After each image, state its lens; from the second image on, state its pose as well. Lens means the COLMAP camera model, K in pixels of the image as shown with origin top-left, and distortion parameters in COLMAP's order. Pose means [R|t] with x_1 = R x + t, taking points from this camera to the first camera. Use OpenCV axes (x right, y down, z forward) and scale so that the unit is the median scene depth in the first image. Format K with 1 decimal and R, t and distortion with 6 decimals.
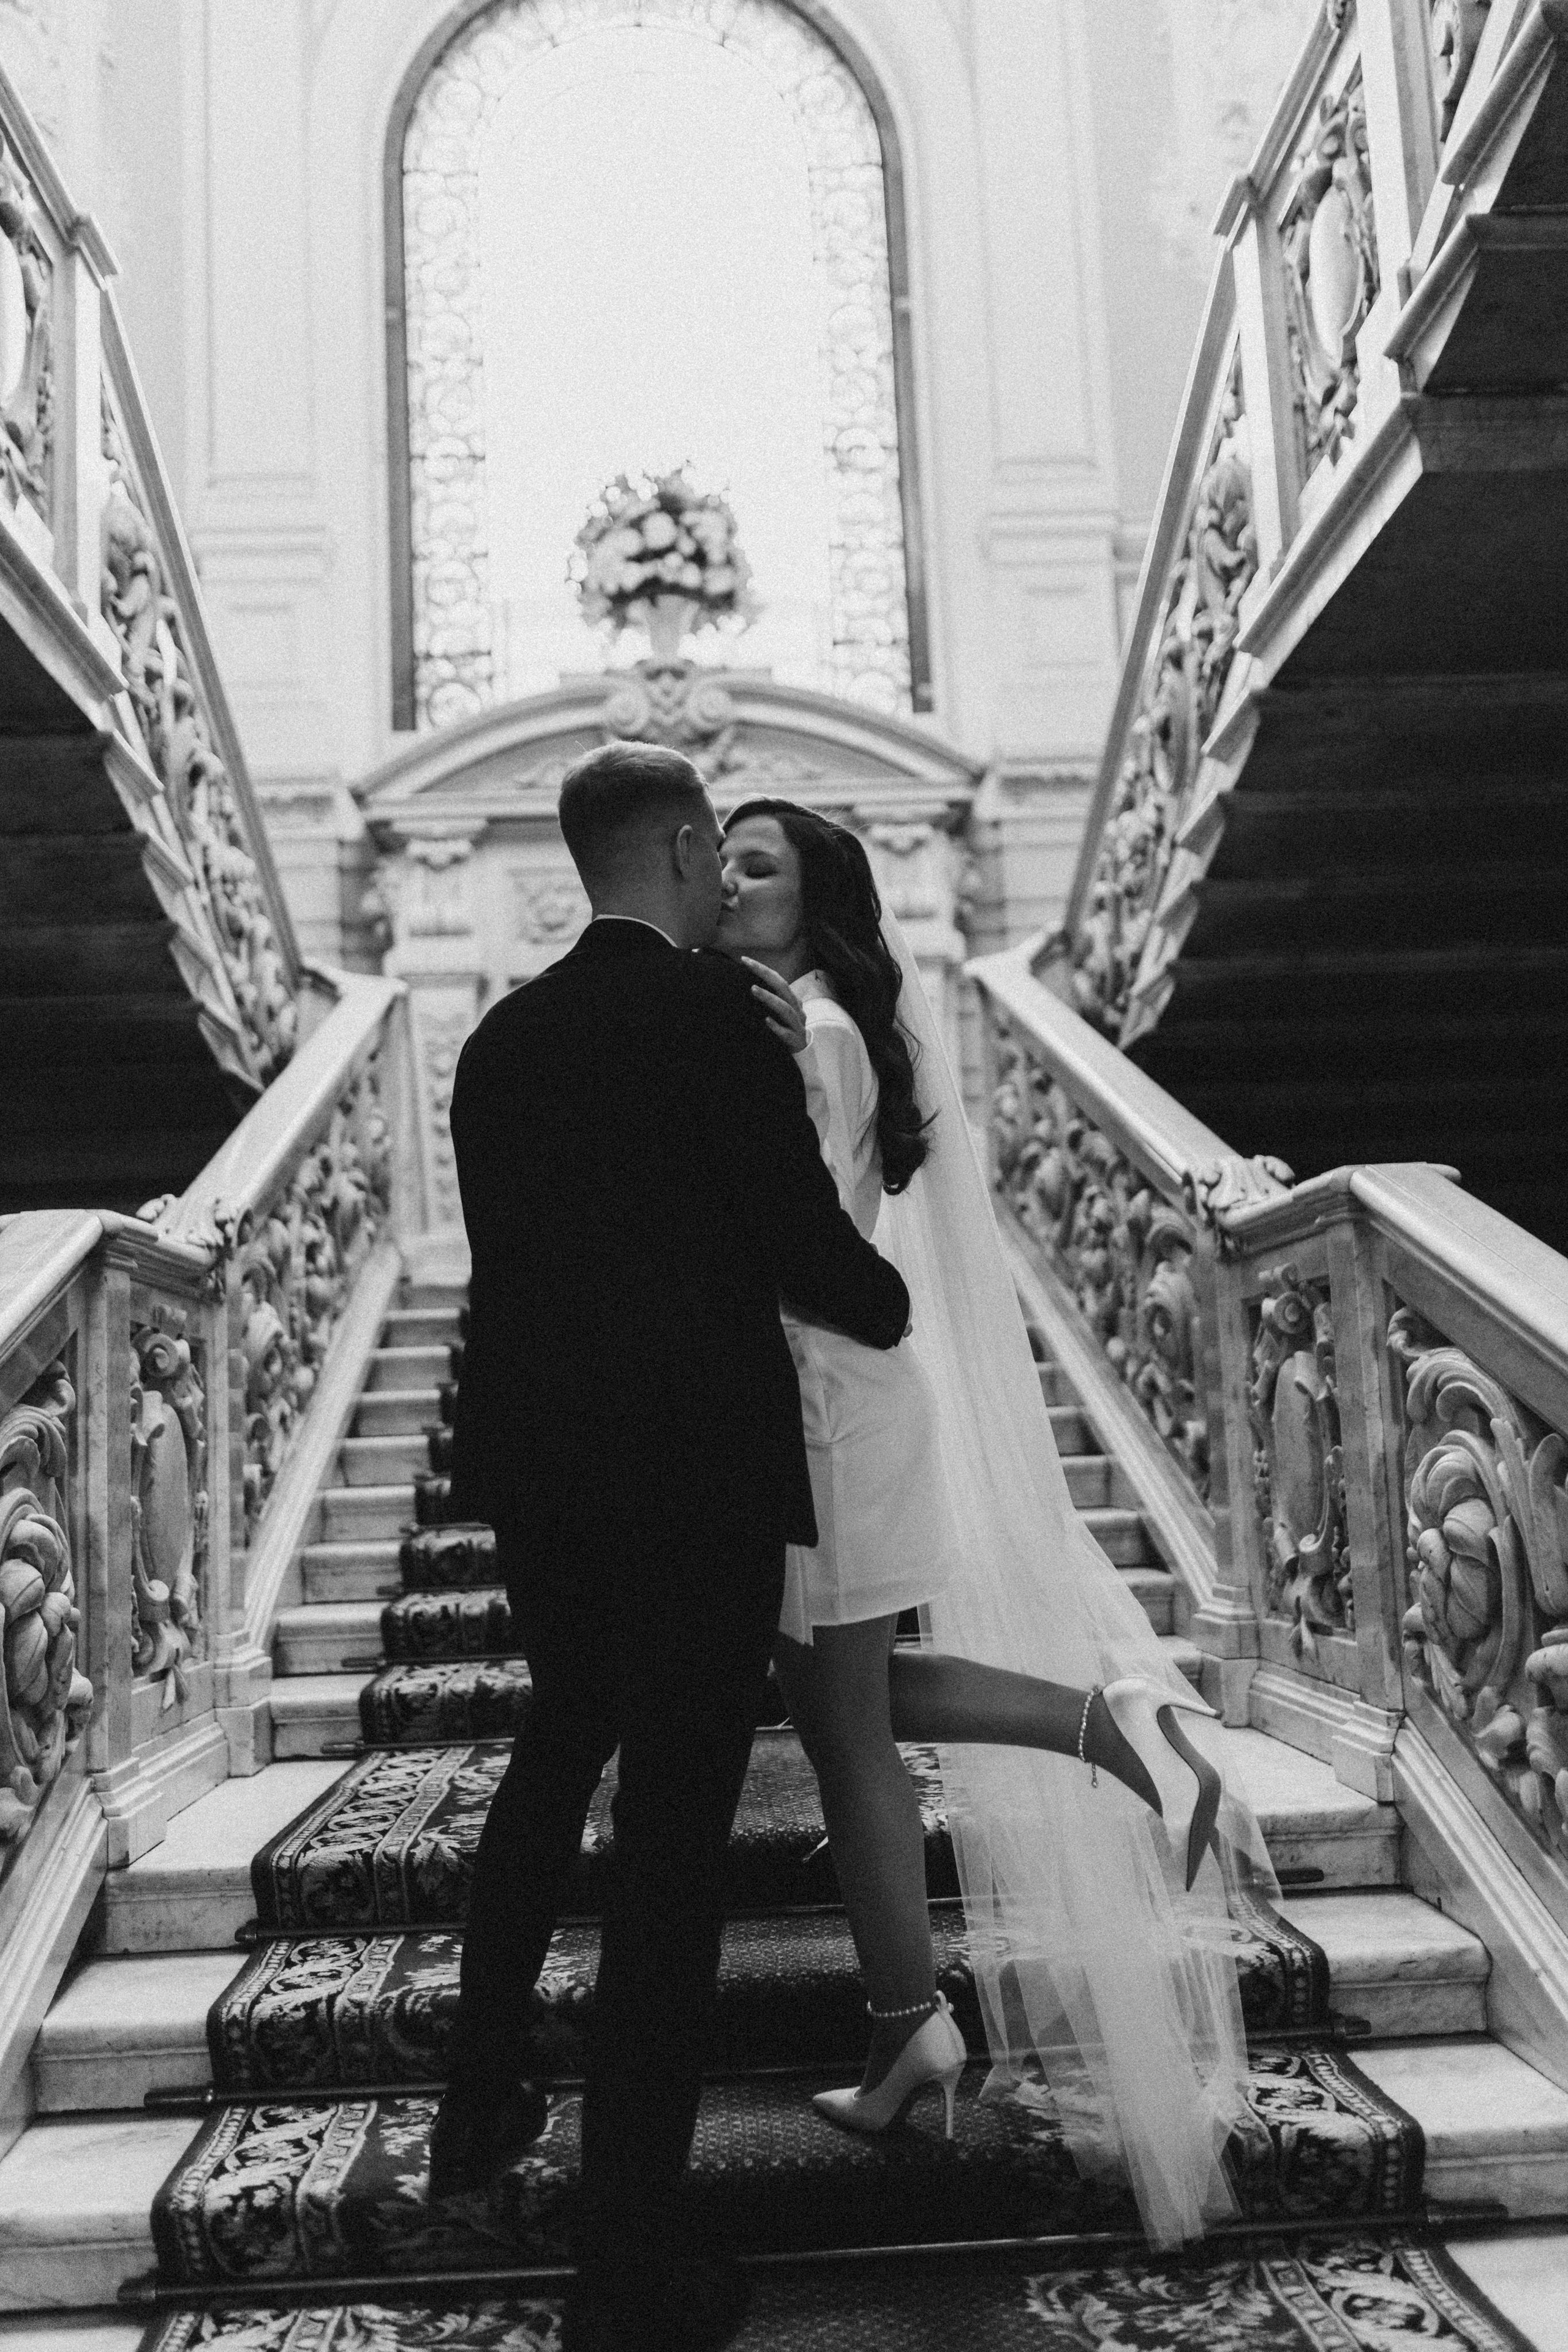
lens RADIAL K [[2247.0, 0, 784.0], [0, 2247.0, 1176.0], [0, 0, 1]] dist [-0.002561, 0.004001]
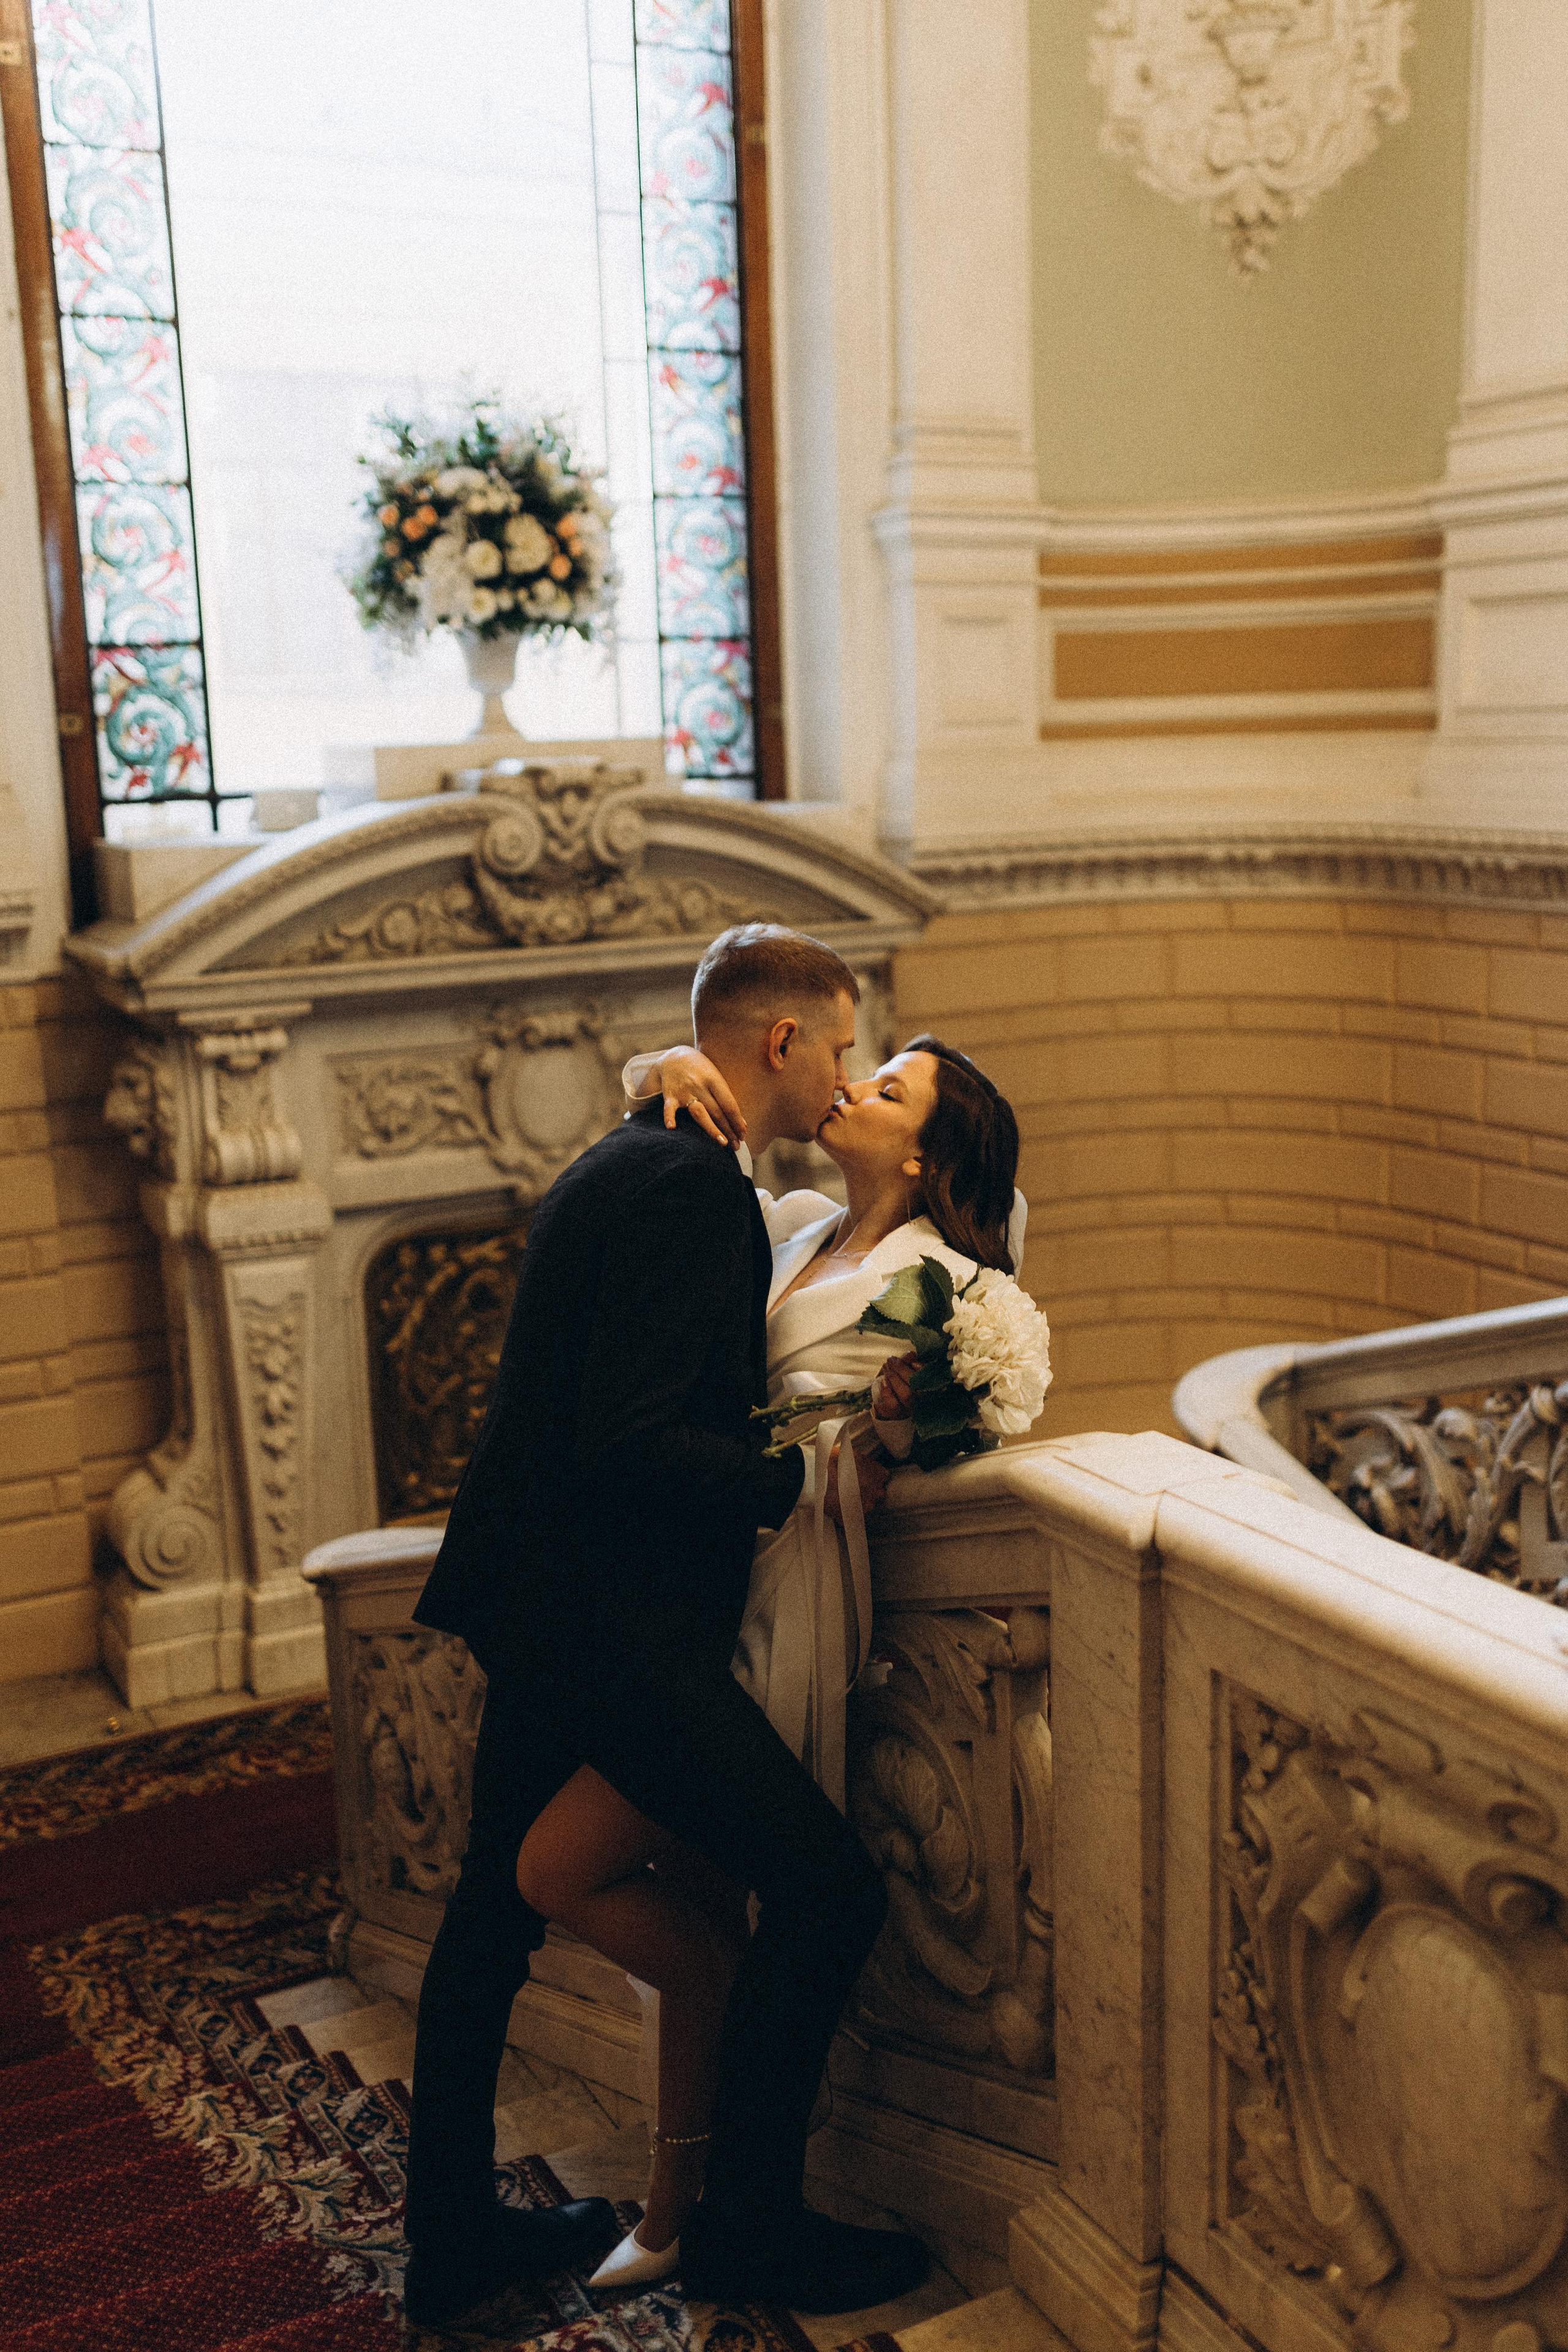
lens RADIAL K [[2224.6, 0, 794.4], [0, 2224.6, 1195.5], [0, 0, 1]] dist [-0.005190, 0.012472]
pose [[0.898002, -0.073079, 0.433879, -0.289951], [-0.064414, 0.953650, 0.293944, -0.301459], [-0.435250, -0.291910, 0.851672, 0.326200]]
